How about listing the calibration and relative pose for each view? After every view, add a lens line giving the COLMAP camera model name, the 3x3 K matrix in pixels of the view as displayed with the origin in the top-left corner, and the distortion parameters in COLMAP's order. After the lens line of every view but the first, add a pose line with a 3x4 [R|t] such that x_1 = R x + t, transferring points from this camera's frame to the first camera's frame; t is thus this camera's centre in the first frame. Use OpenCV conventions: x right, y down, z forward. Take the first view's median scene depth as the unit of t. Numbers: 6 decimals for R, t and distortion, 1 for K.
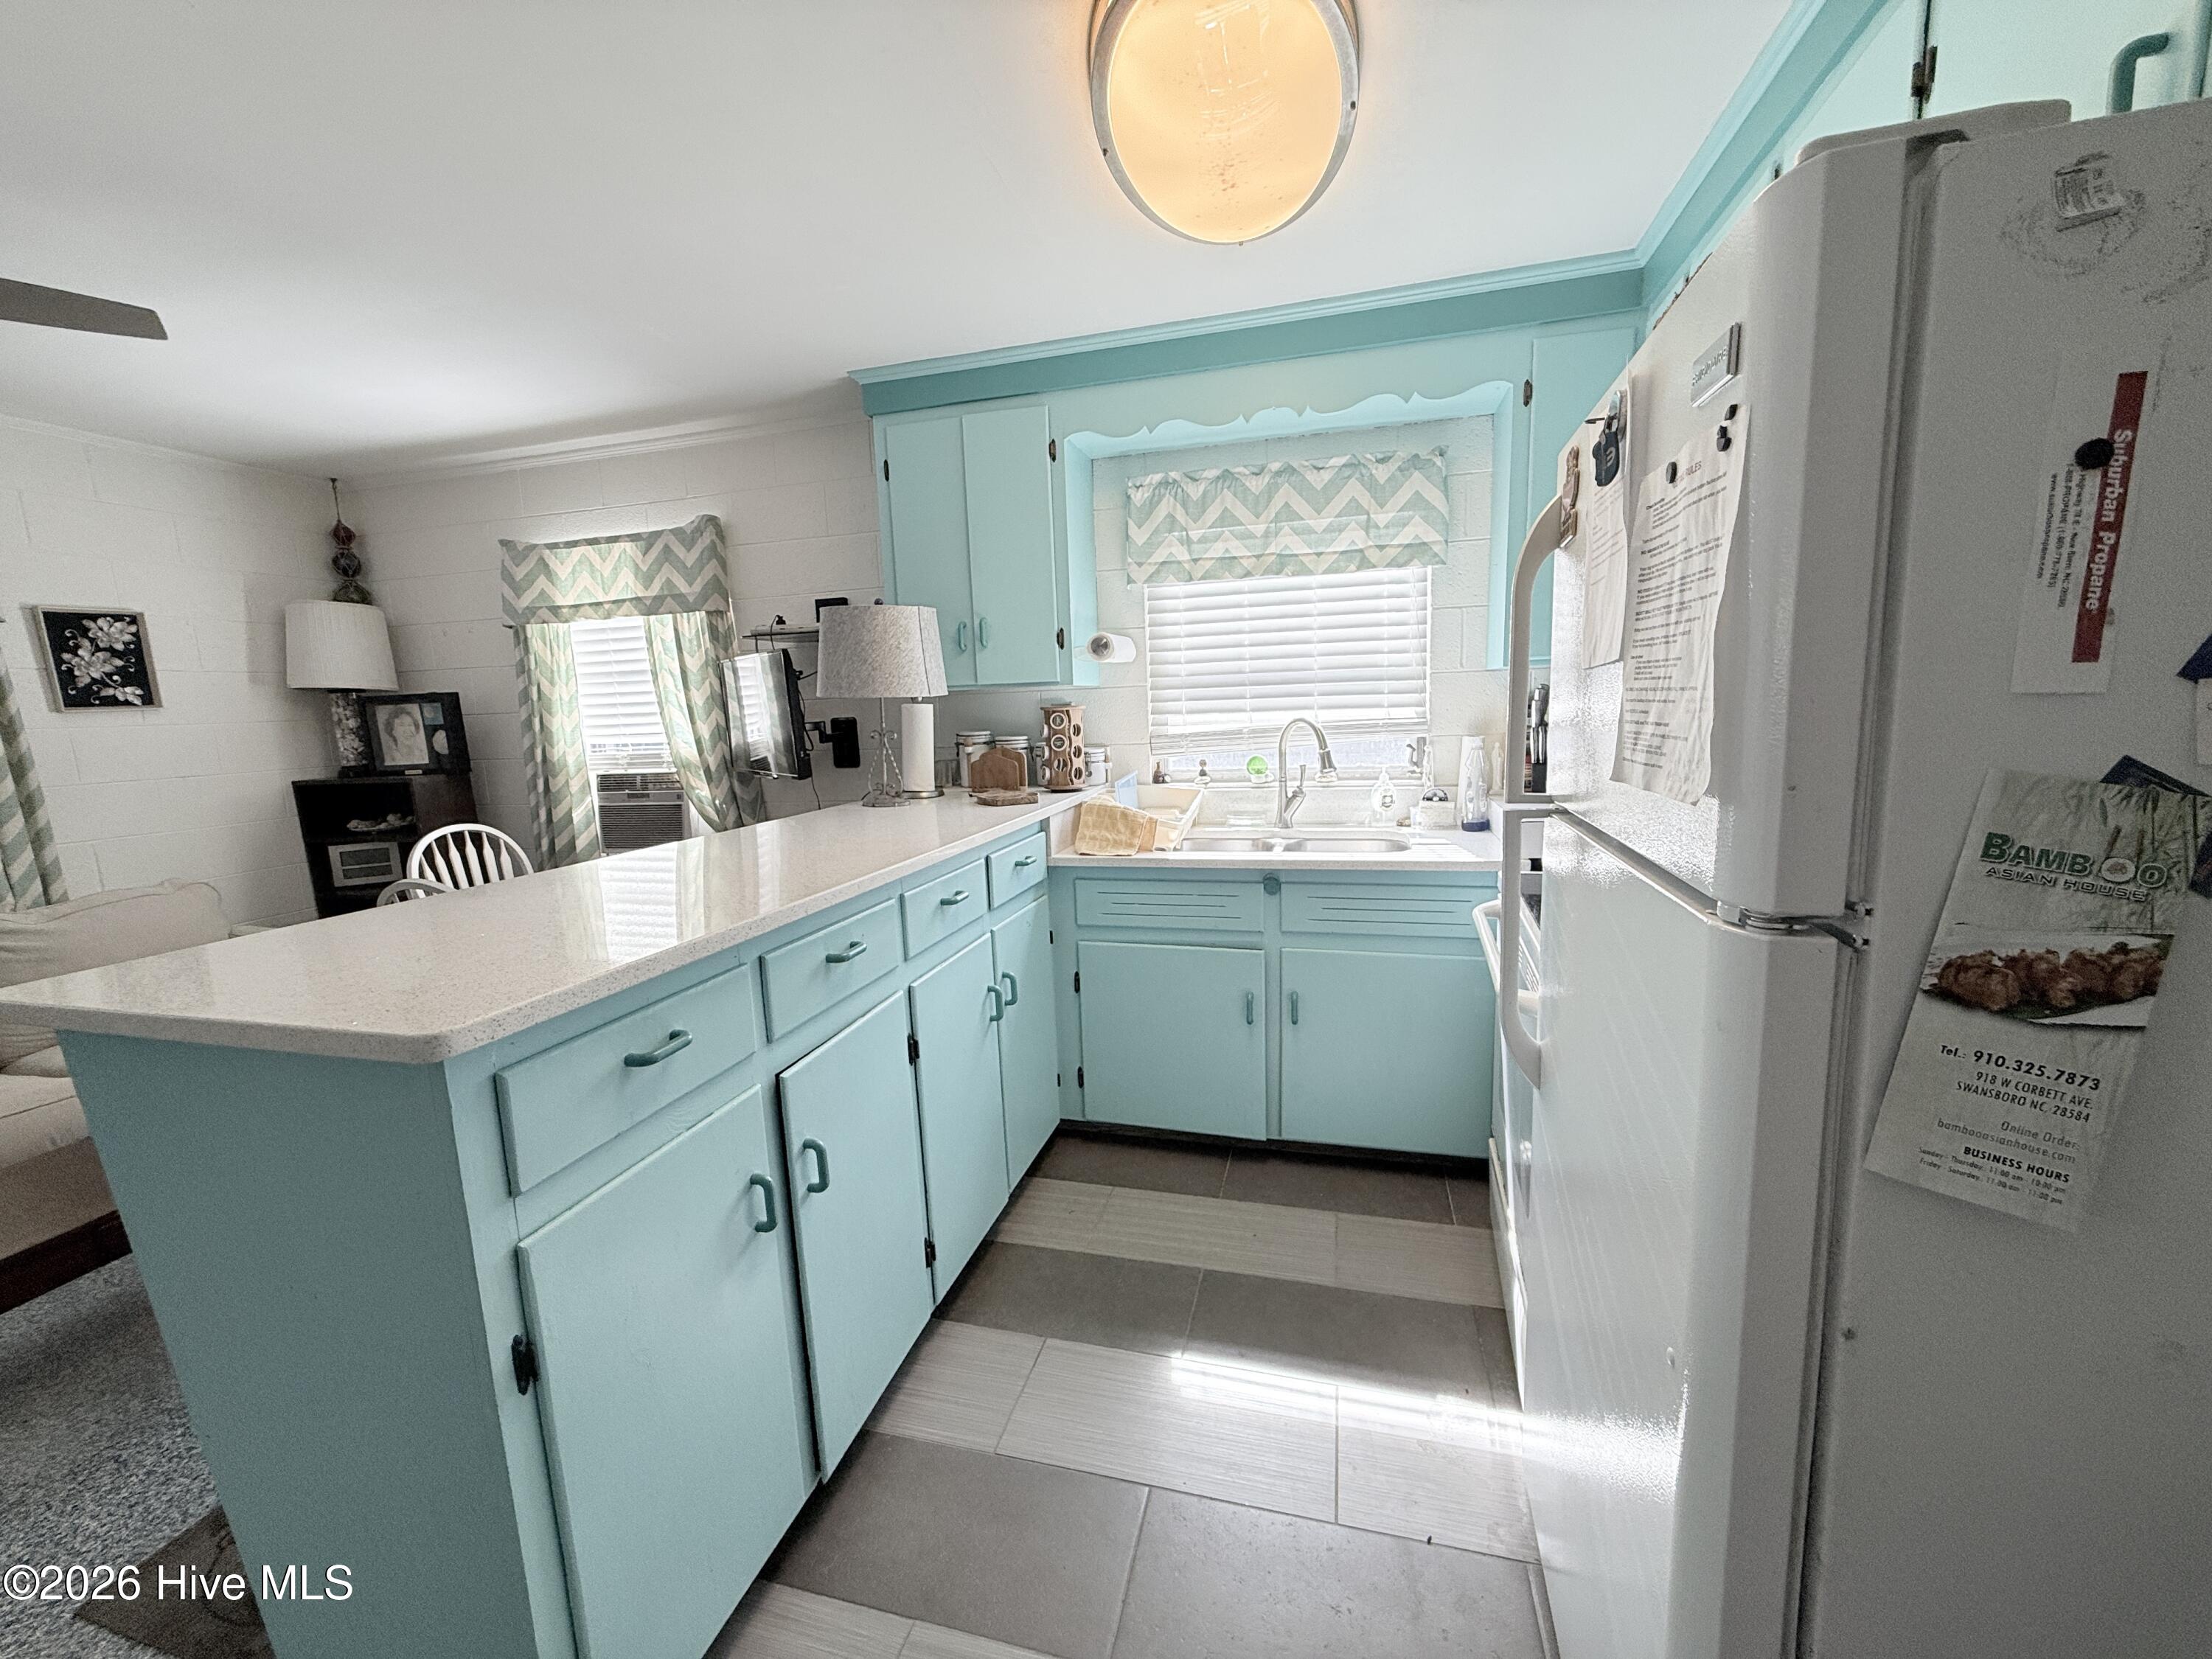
lens RADIAL K [[870.6, 0, 1105.6], [0, 870.6, 829.4], [0, 0, 1]] dist [0.000789, -0.000582]
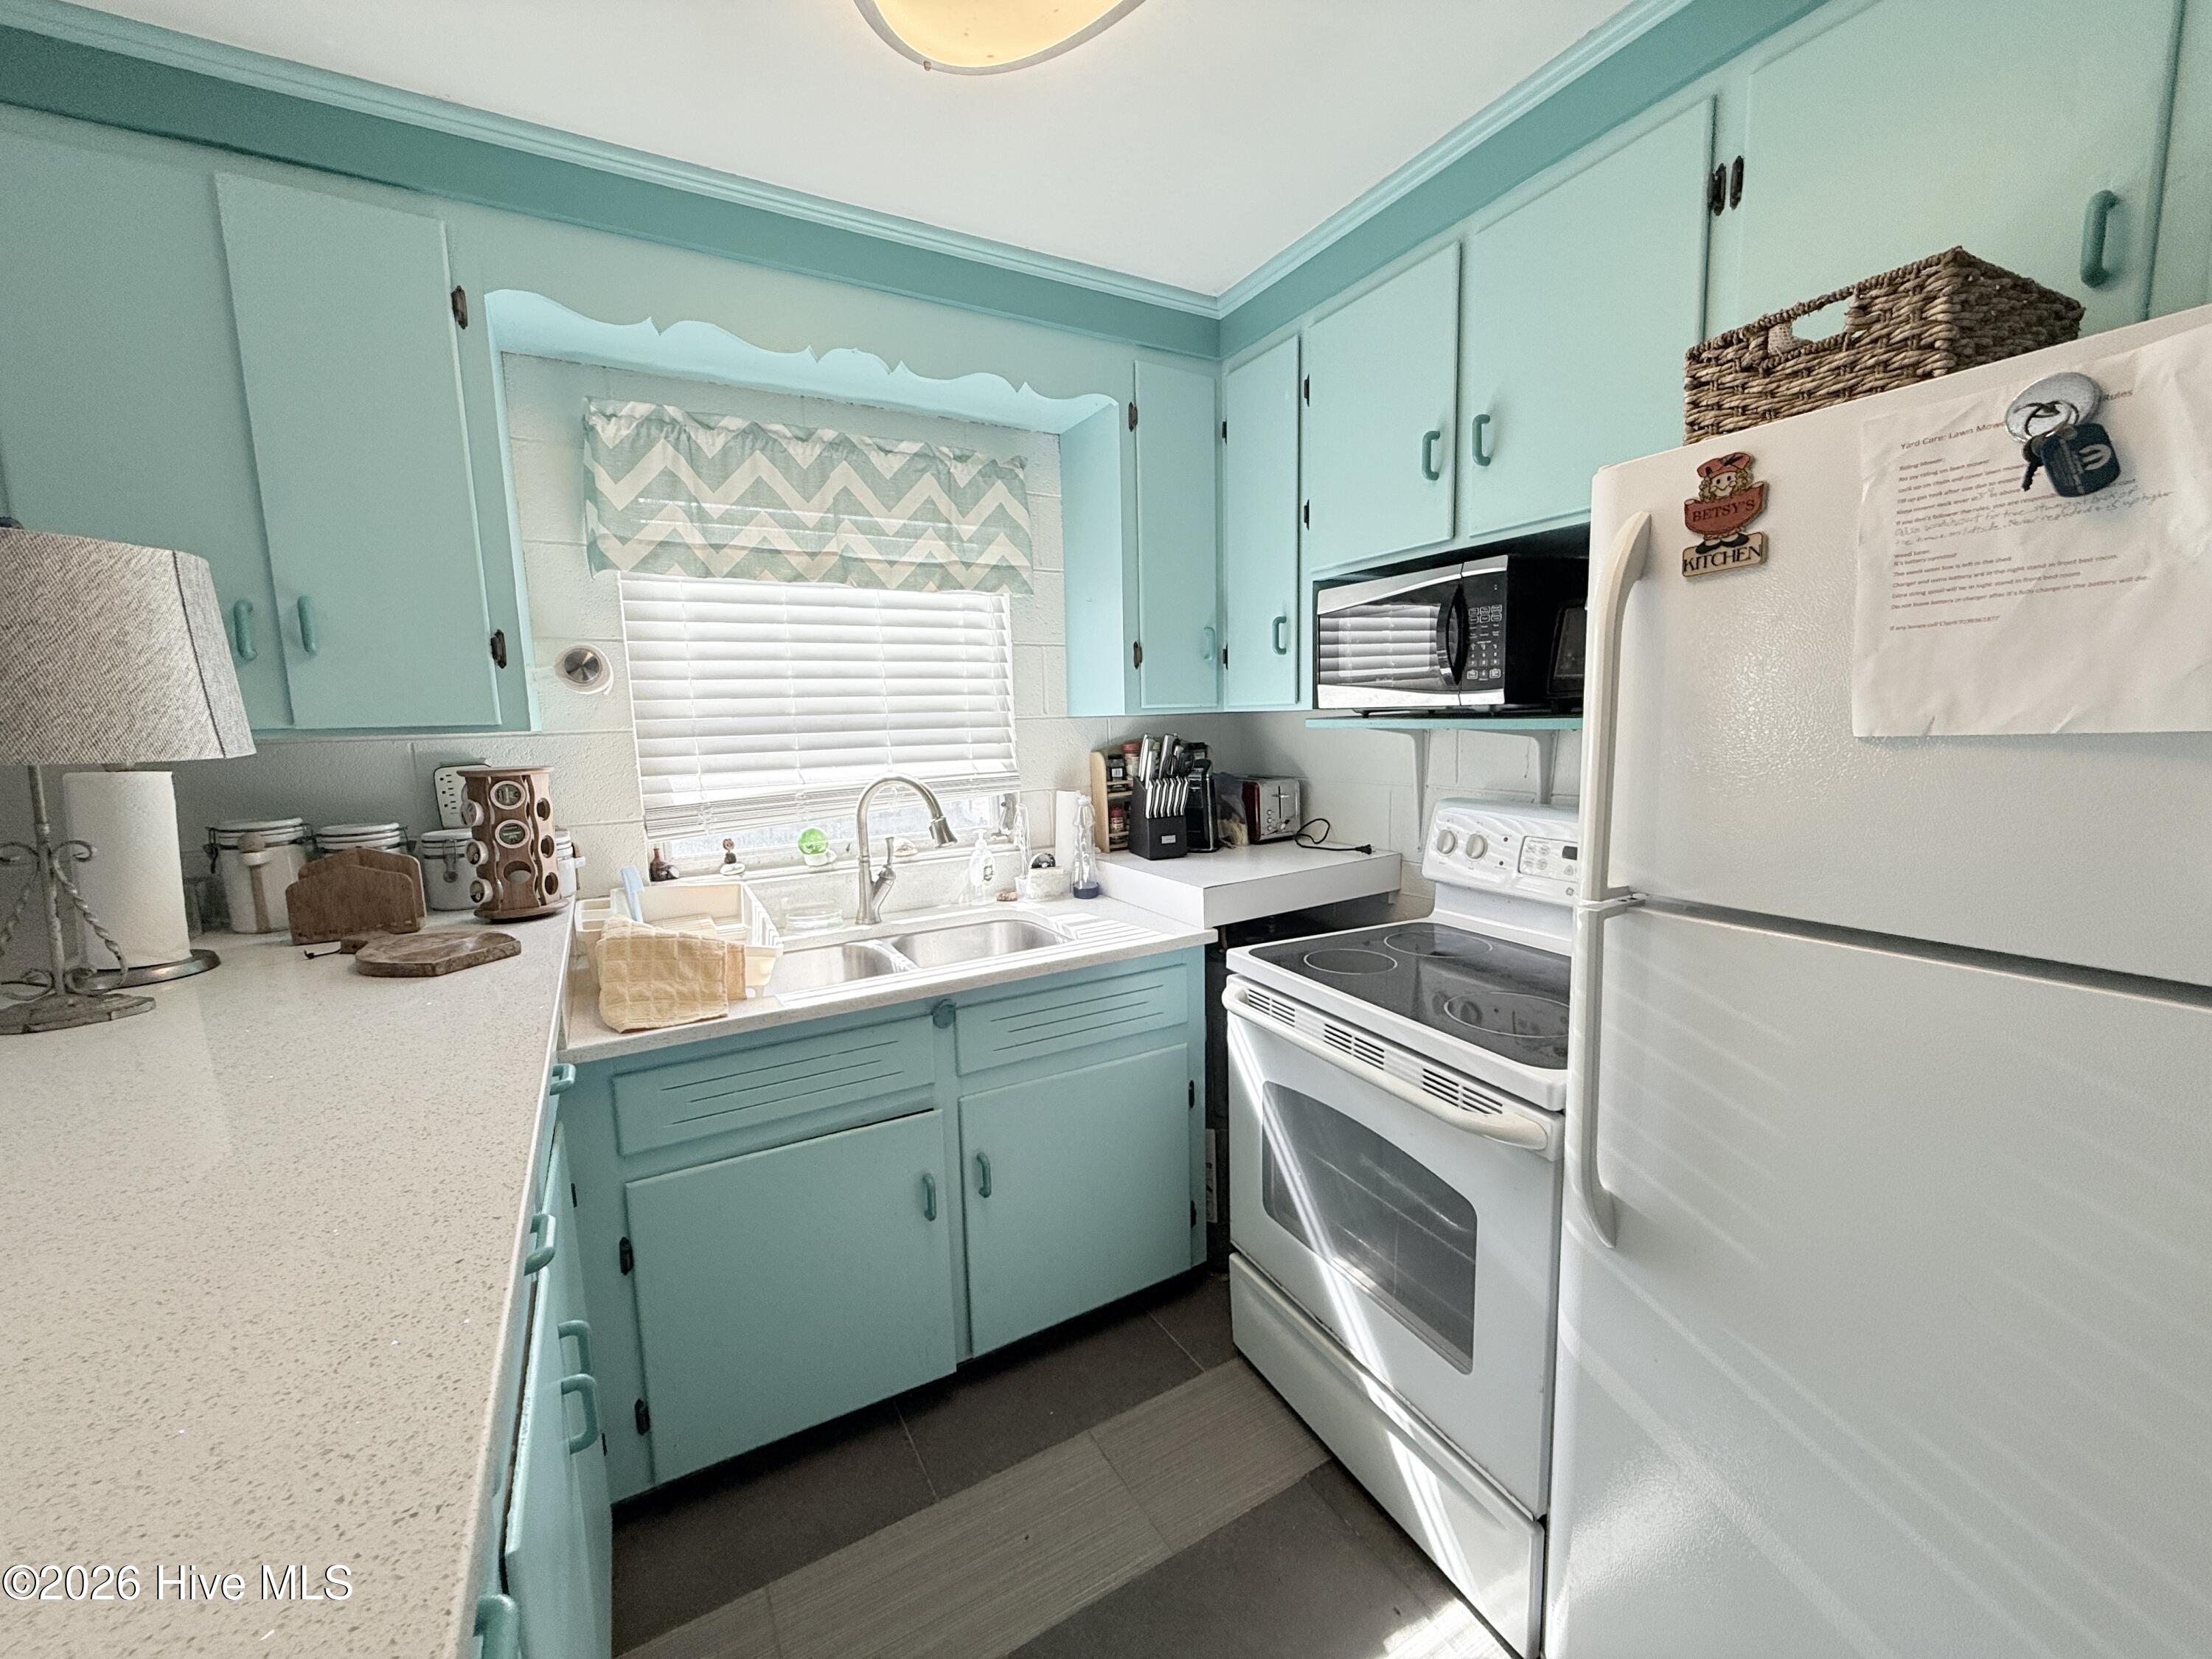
lens RADIAL K [[870.6, 0, 1106.4], [0, 870.6, 829.9], [0, 0, 1]] dist [0.000789, -0.000582]
pose [[0.711434, -0.075406, 0.698695, -0.170904], [0.104826, 0.994490, 0.000592, -0.061980], [-0.694890, 0.072820, 0.715419, 0.332055]]
